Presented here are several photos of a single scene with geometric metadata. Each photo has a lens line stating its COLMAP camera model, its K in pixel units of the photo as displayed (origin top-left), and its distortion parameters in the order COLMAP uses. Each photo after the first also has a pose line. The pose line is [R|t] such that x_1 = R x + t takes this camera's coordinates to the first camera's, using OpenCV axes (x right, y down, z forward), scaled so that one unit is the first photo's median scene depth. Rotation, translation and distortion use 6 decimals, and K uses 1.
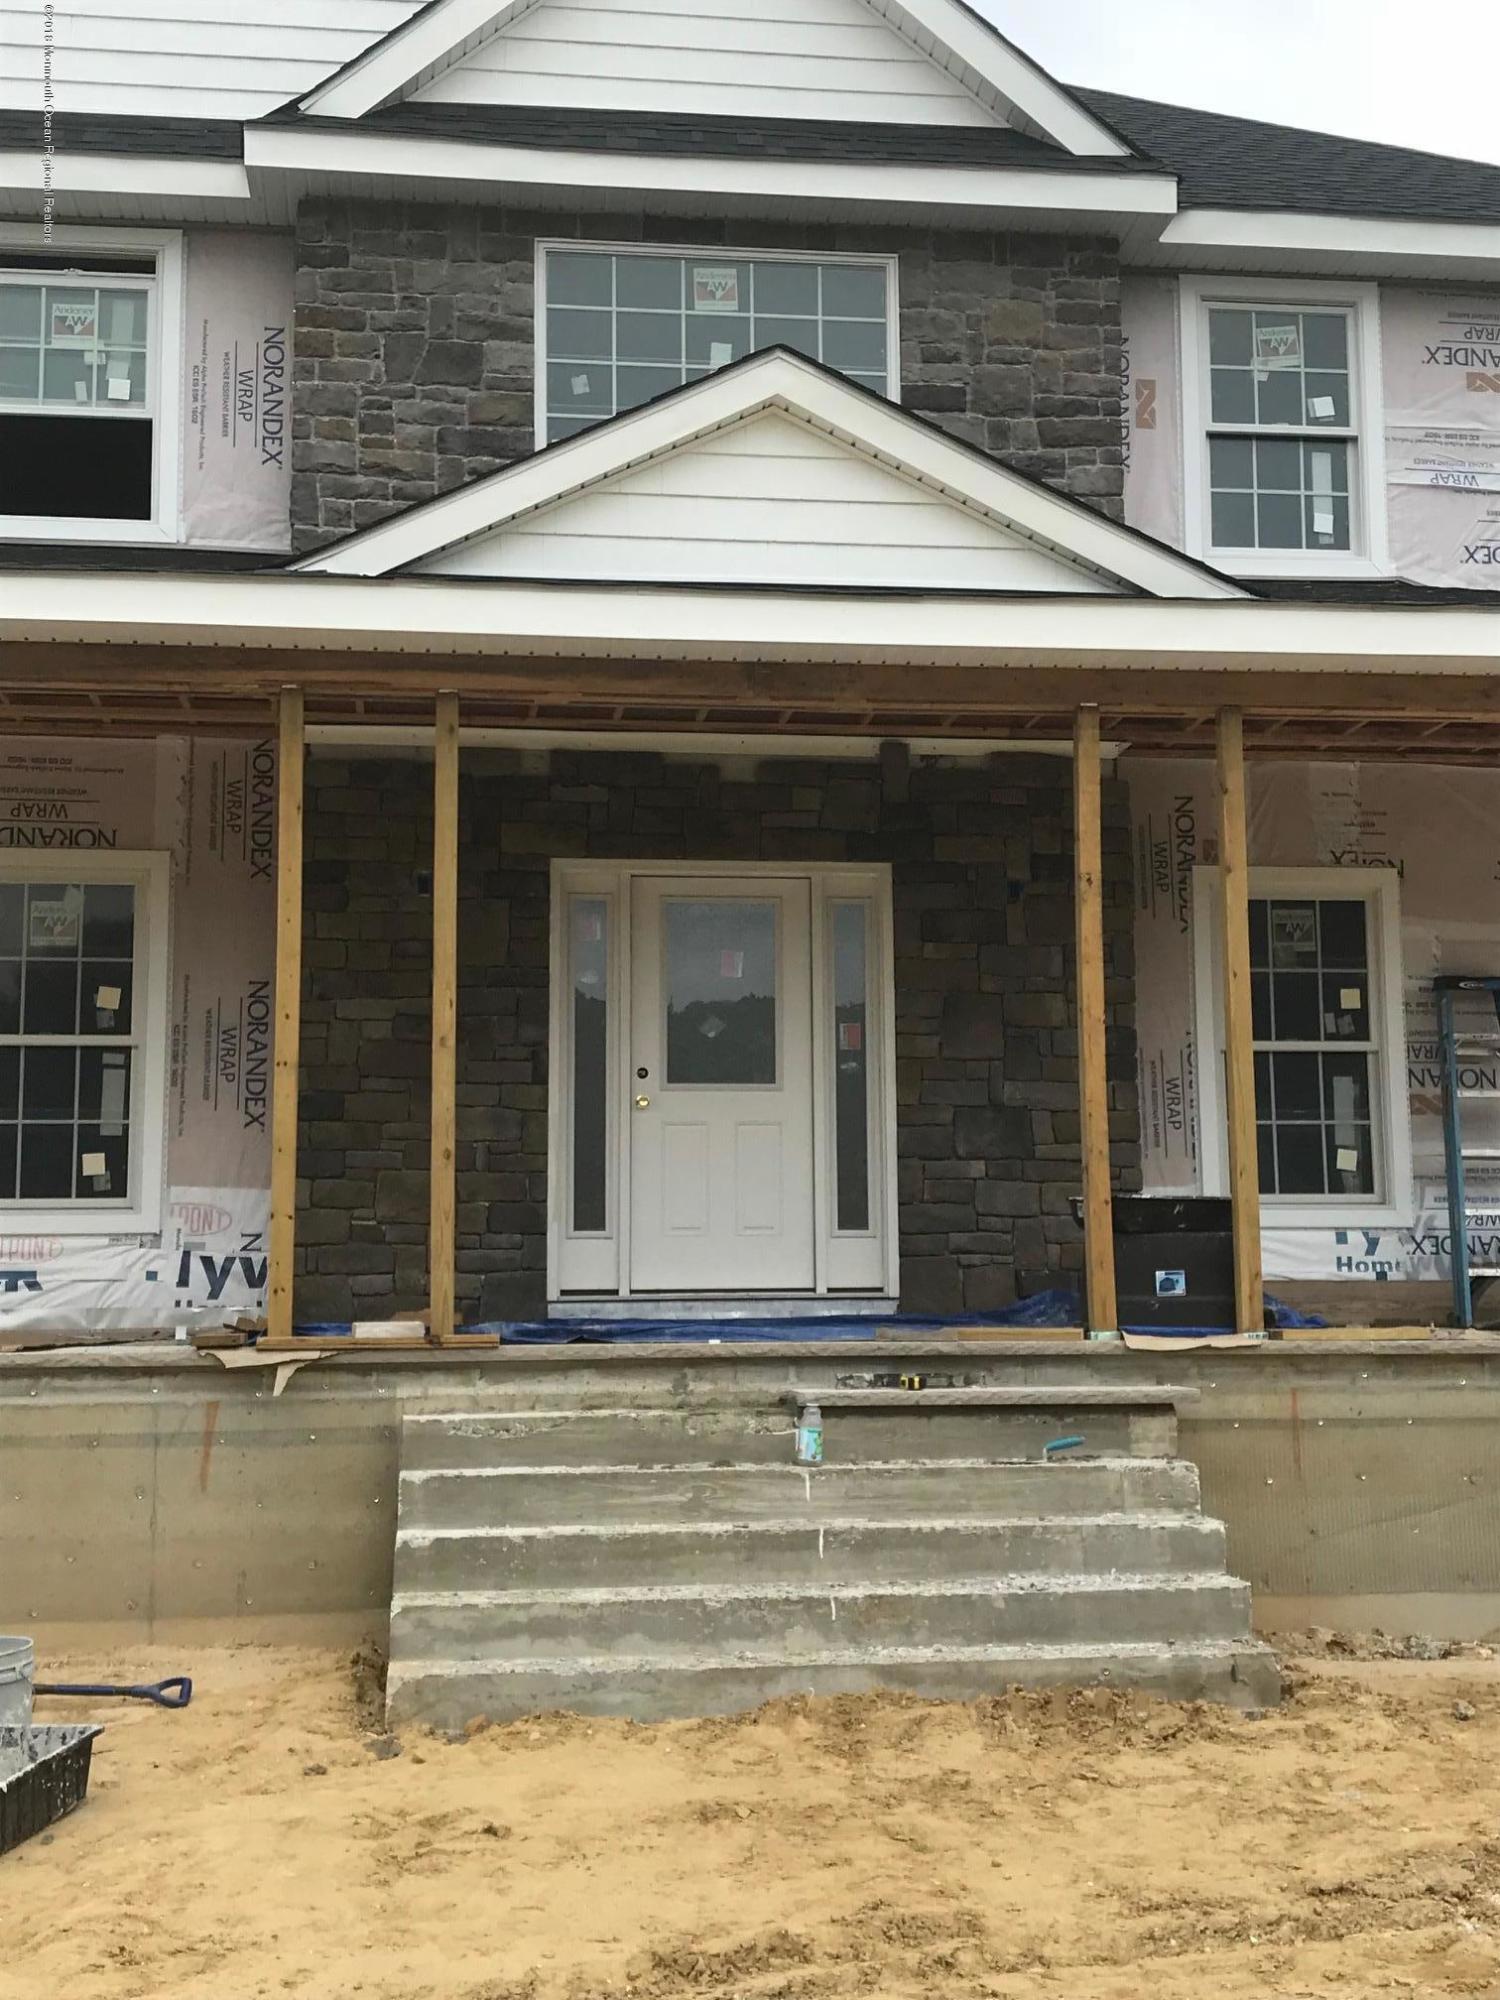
lens RADIAL K [[2838.1, 0, 756.9], [0, 2838.1, 992.6], [0, 0, 1]] dist [-0.005139, 0.000000]
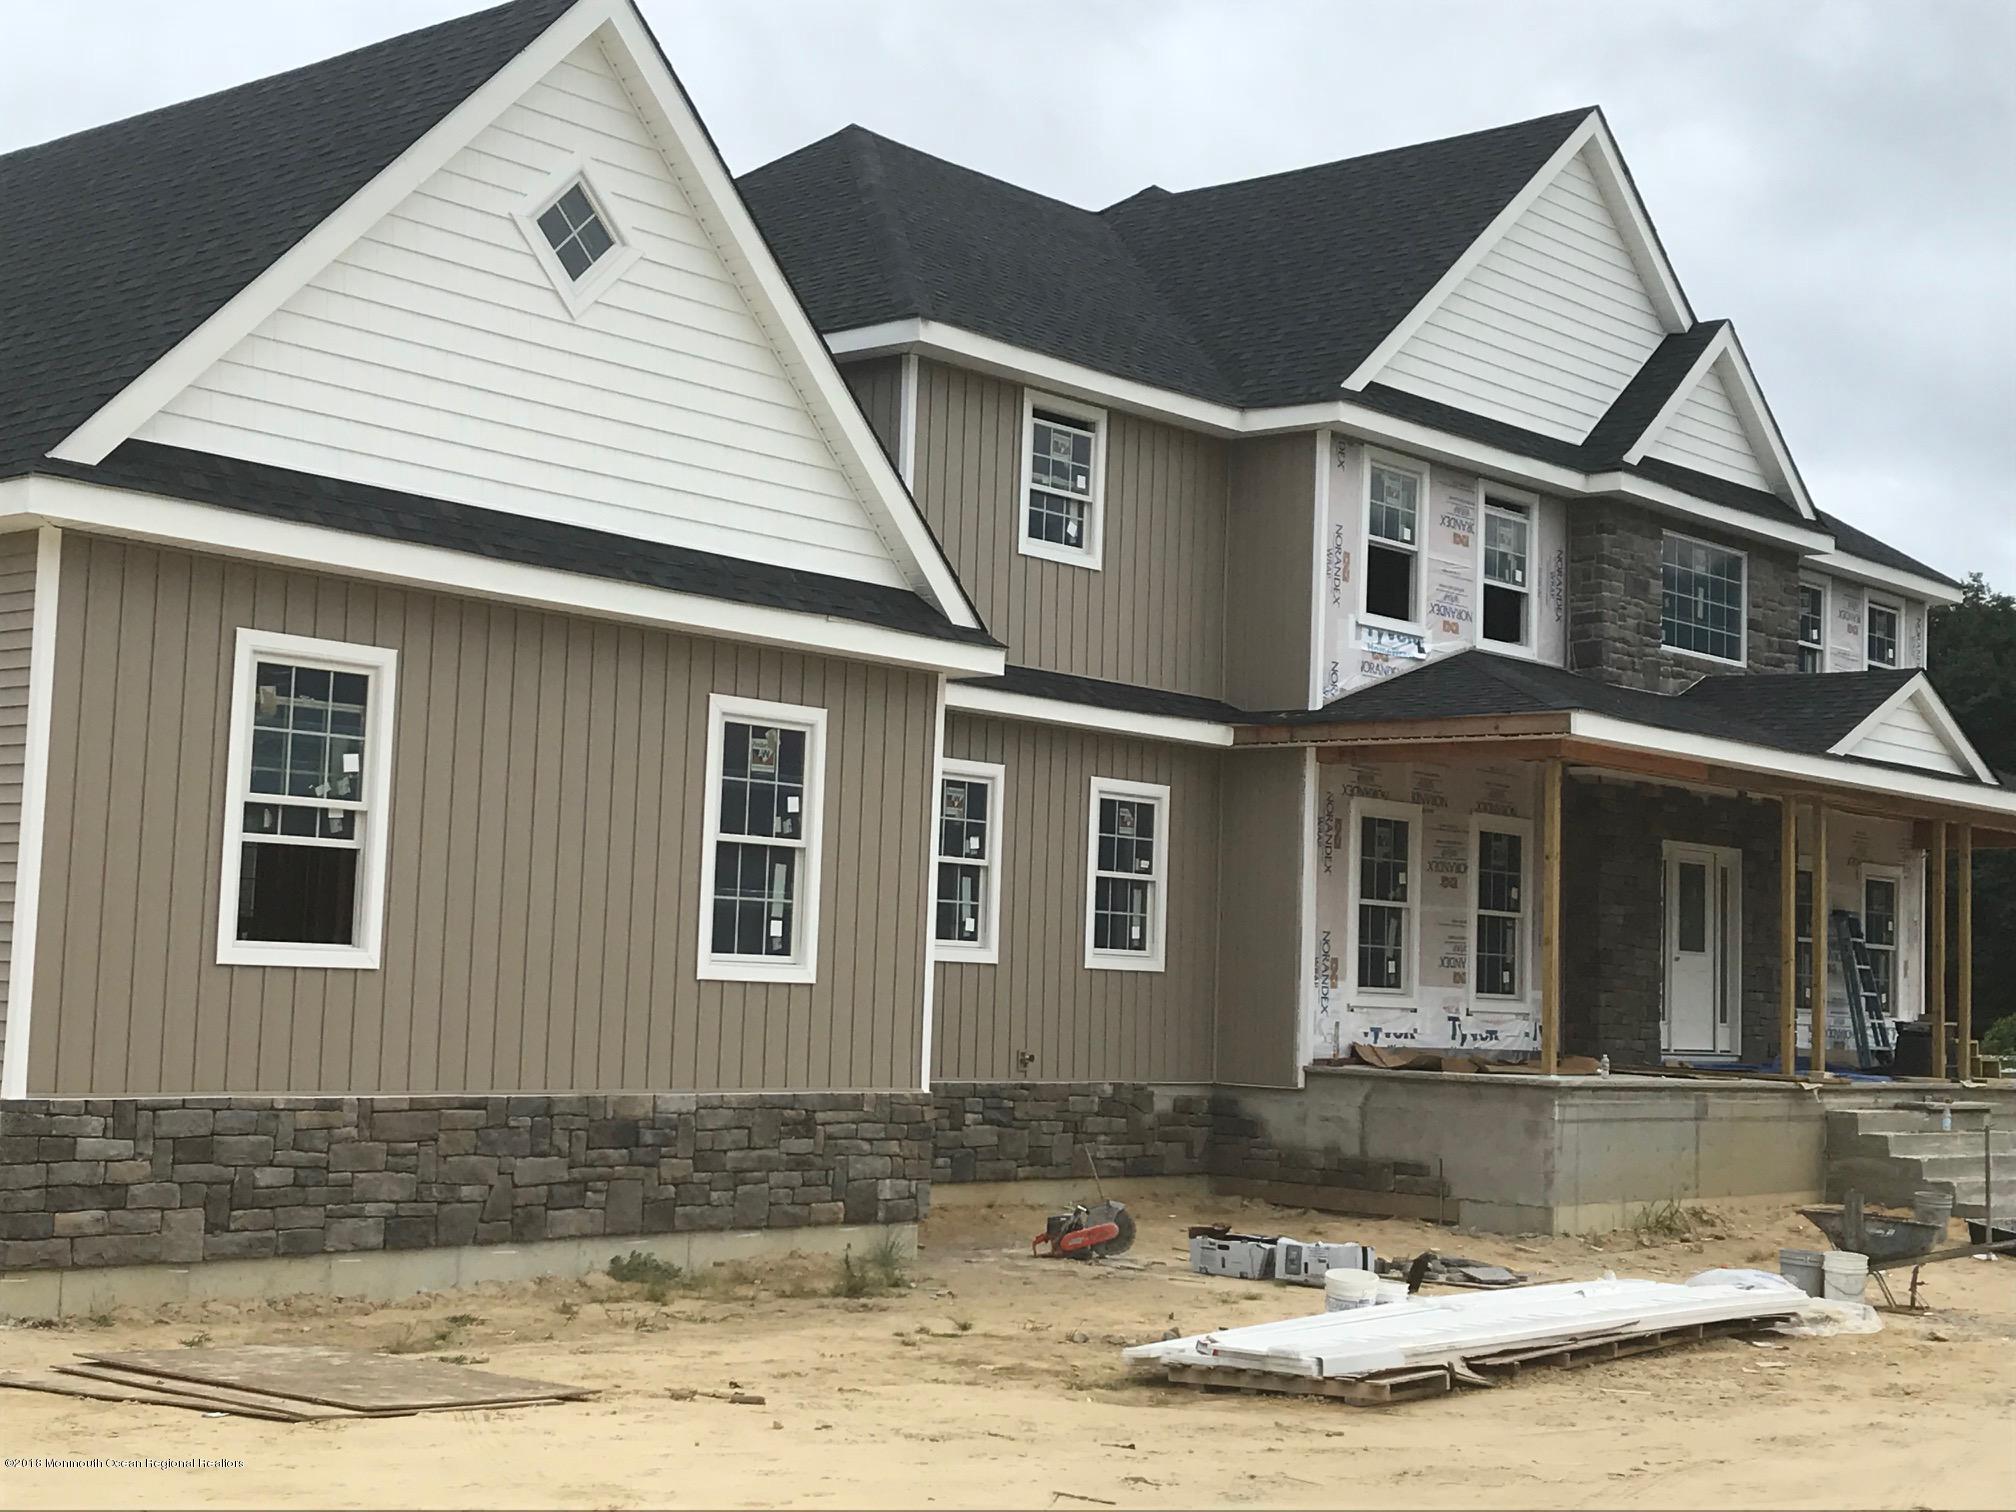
lens RADIAL K [[3251.5, 0, 1002.5], [0, 3251.5, 764.0], [0, 0, 1]] dist [0.091169, 0.000000]
pose [[0.736446, 0.087858, 0.670766, -1.932031], [-0.106099, 0.994261, -0.013741, -0.017521], [-0.668124, -0.061048, 0.741541, -0.412310]]
